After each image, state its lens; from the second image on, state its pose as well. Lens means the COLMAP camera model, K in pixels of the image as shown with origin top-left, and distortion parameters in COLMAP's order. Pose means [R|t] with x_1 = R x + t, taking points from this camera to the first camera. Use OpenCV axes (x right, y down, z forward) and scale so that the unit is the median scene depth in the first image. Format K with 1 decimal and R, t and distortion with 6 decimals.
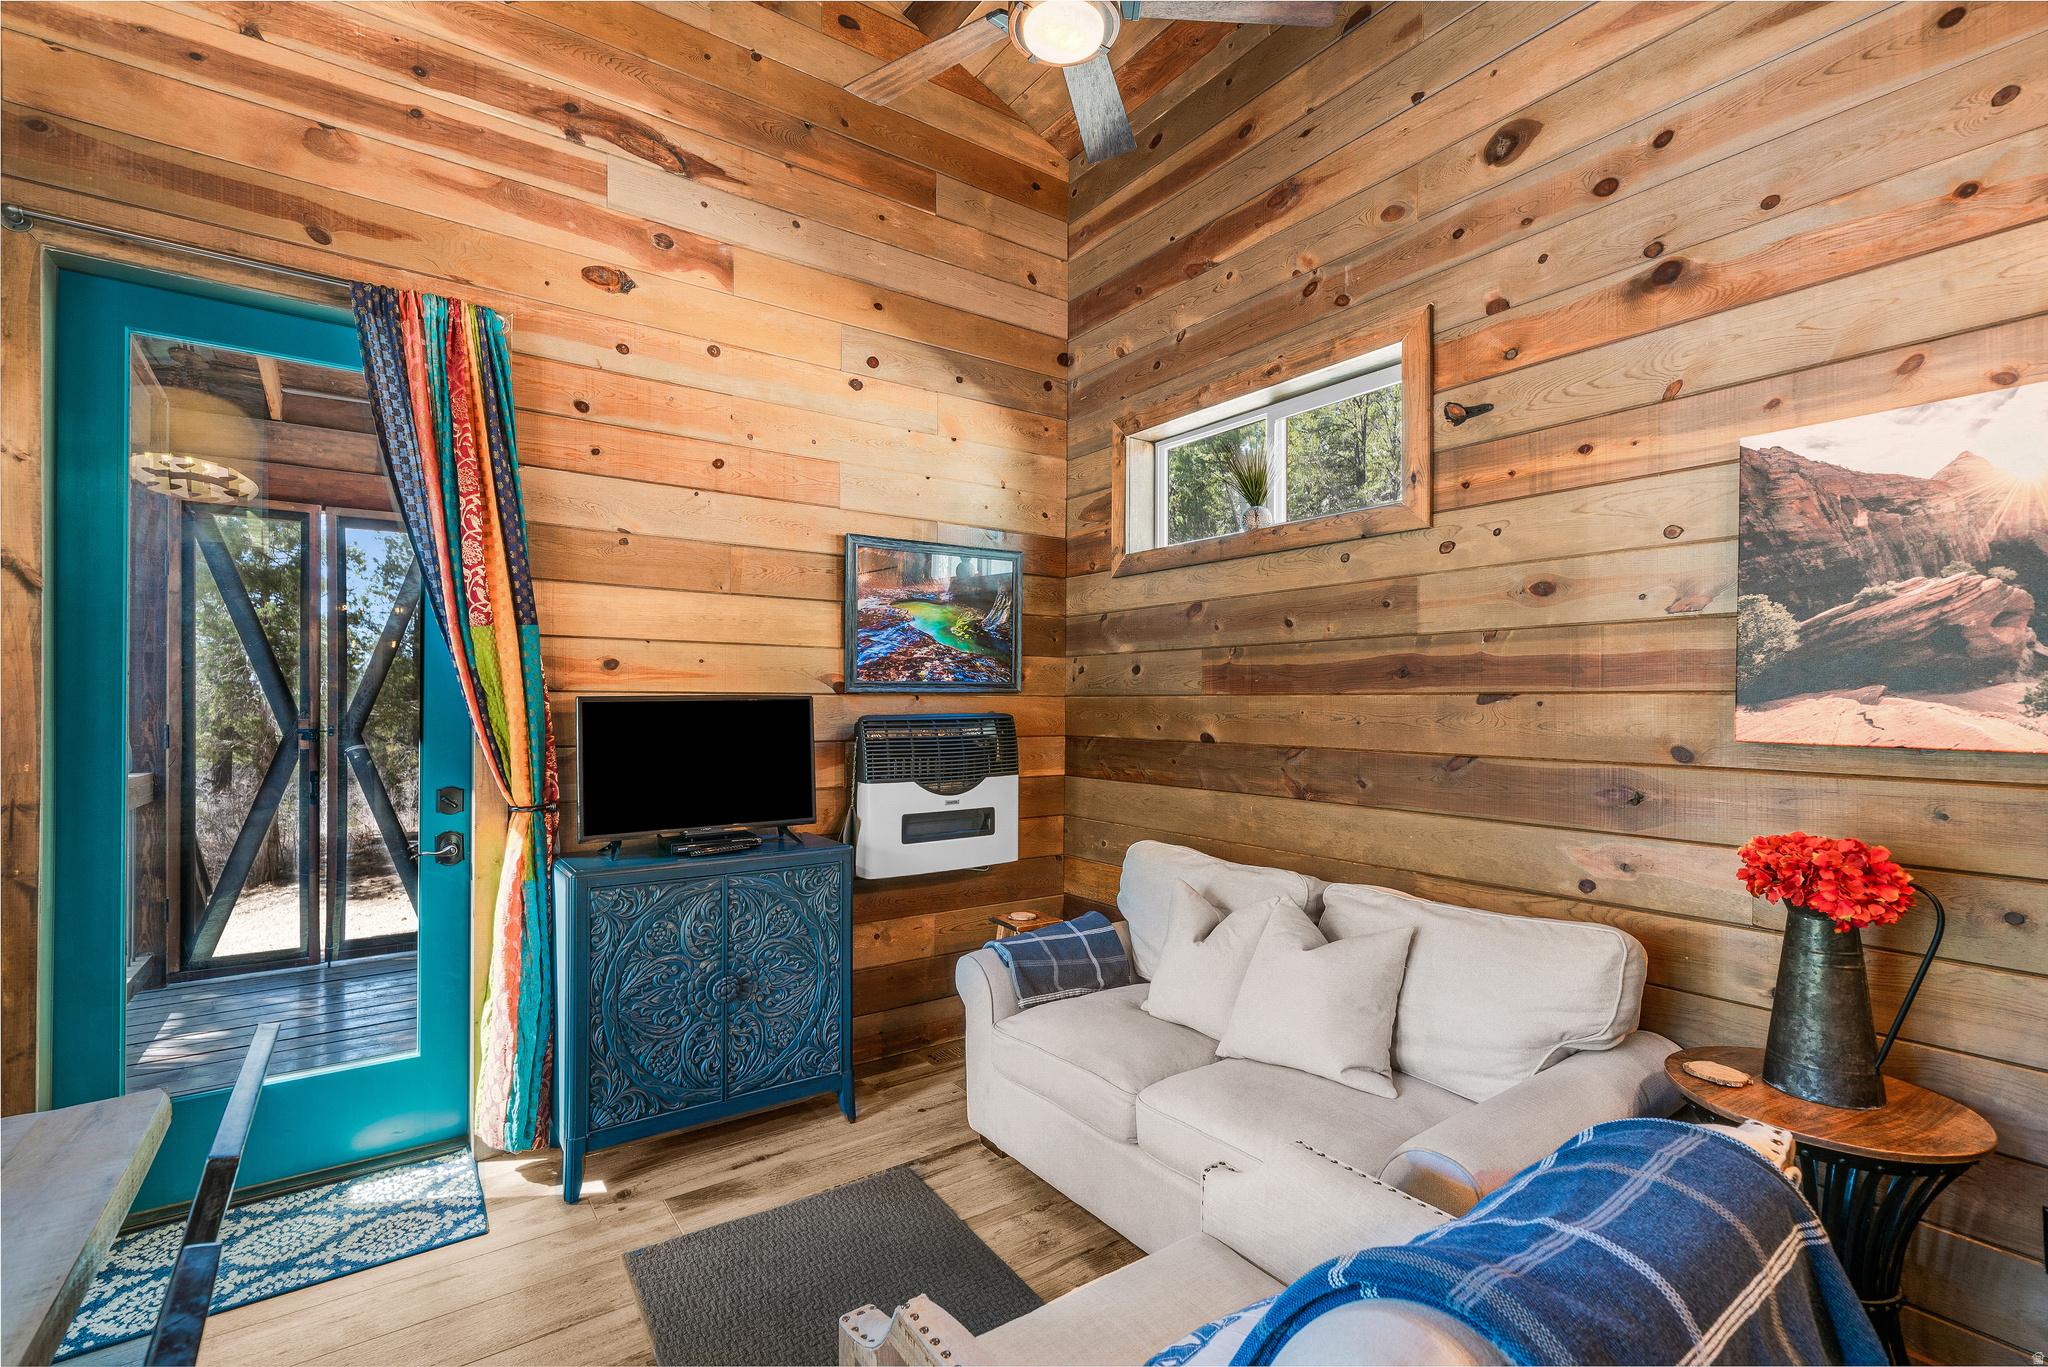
lens RADIAL K [[909.1, 0, 1016.5], [0, 909.1, 698.1], [0, 0, 1]] dist [-0.000630, 0.001324]
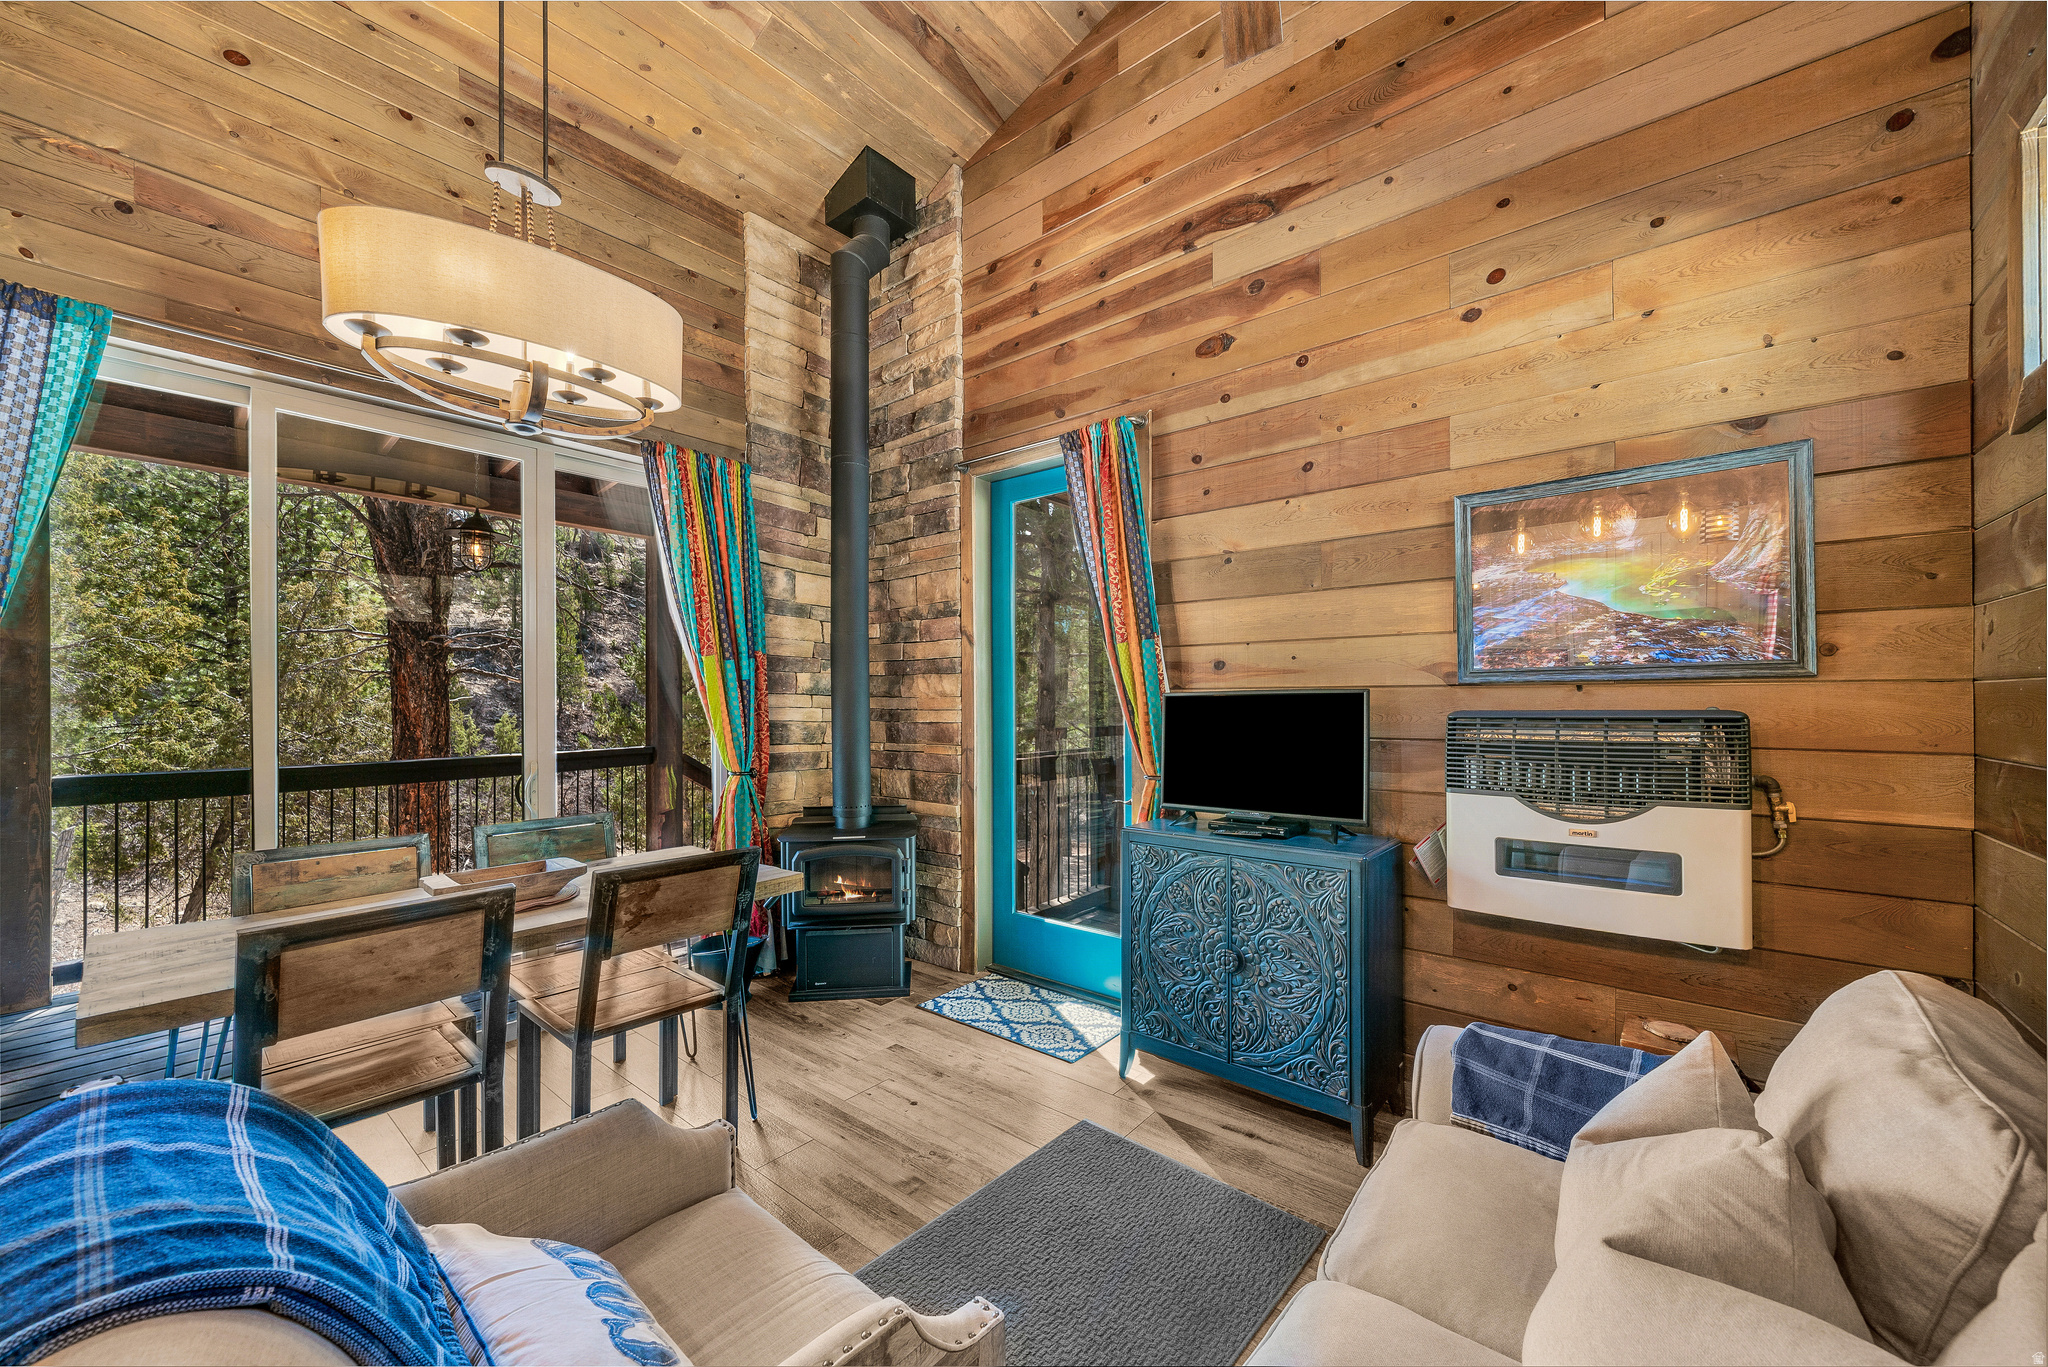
lens RADIAL K [[781.3, 0, 1020.7], [0, 781.3, 696.0], [0, 0, 1]] dist [-0.000750, -0.000544]
pose [[0.247432, -0.009392, -0.968860, 0.572402], [0.008239, 0.999937, -0.007589, 0.010460], [0.968870, -0.006105, 0.247494, 0.578348]]
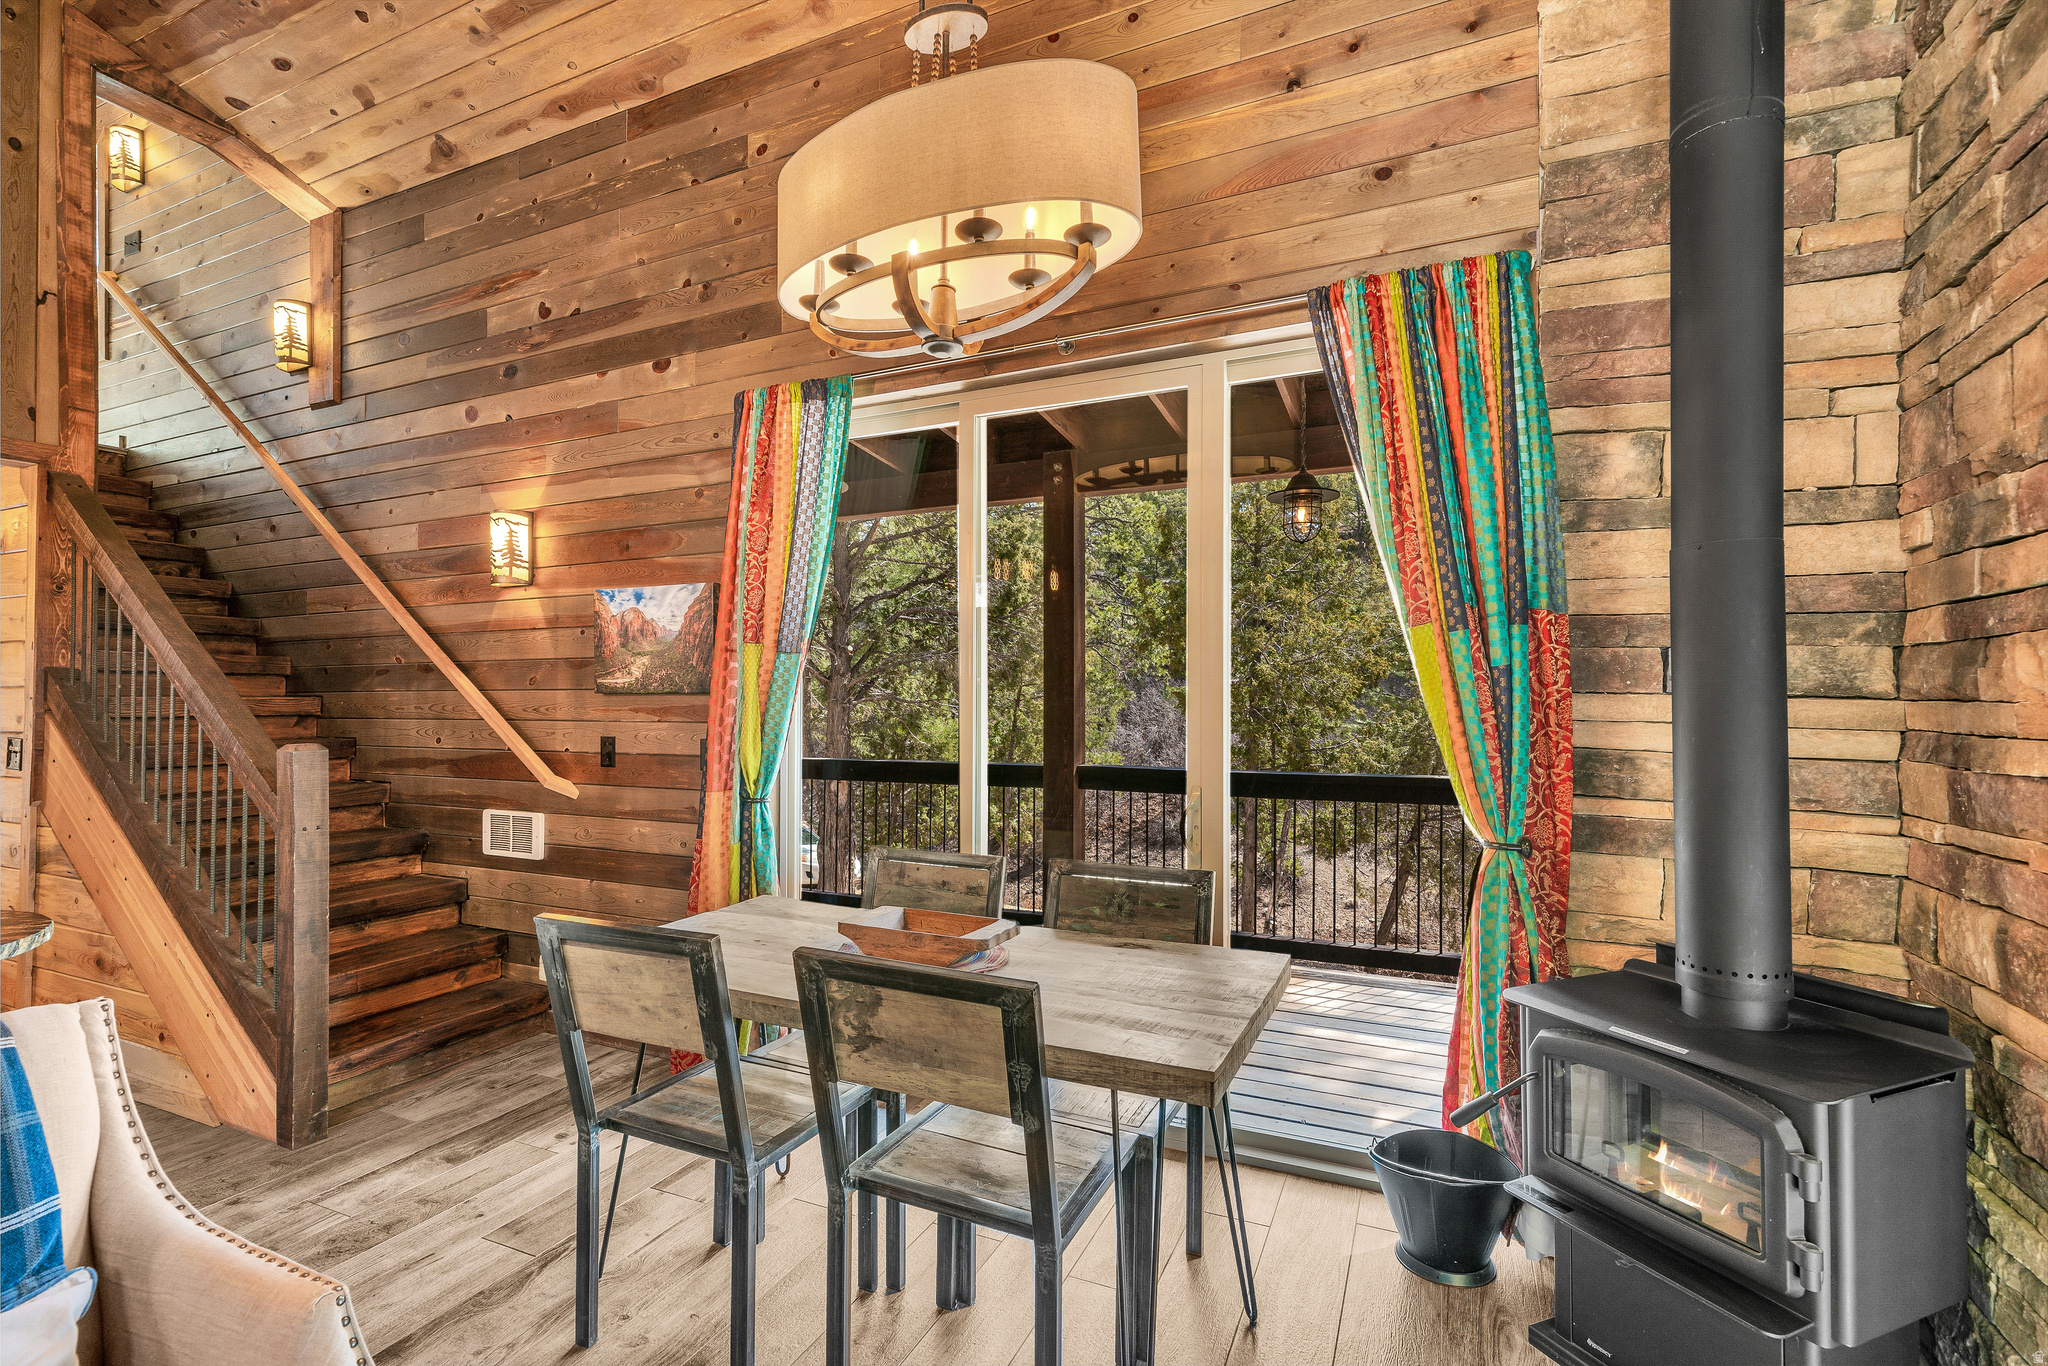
lens RADIAL K [[945.9, 0, 1012.4], [0, 945.9, 696.1], [0, 0, 1]] dist [-0.000247, 0.000597]
pose [[-0.876707, -0.012322, -0.480867, -0.102650], [-0.005778, 0.999869, -0.015087, 0.009991], [0.480991, -0.010448, -0.876663, 1.011115]]
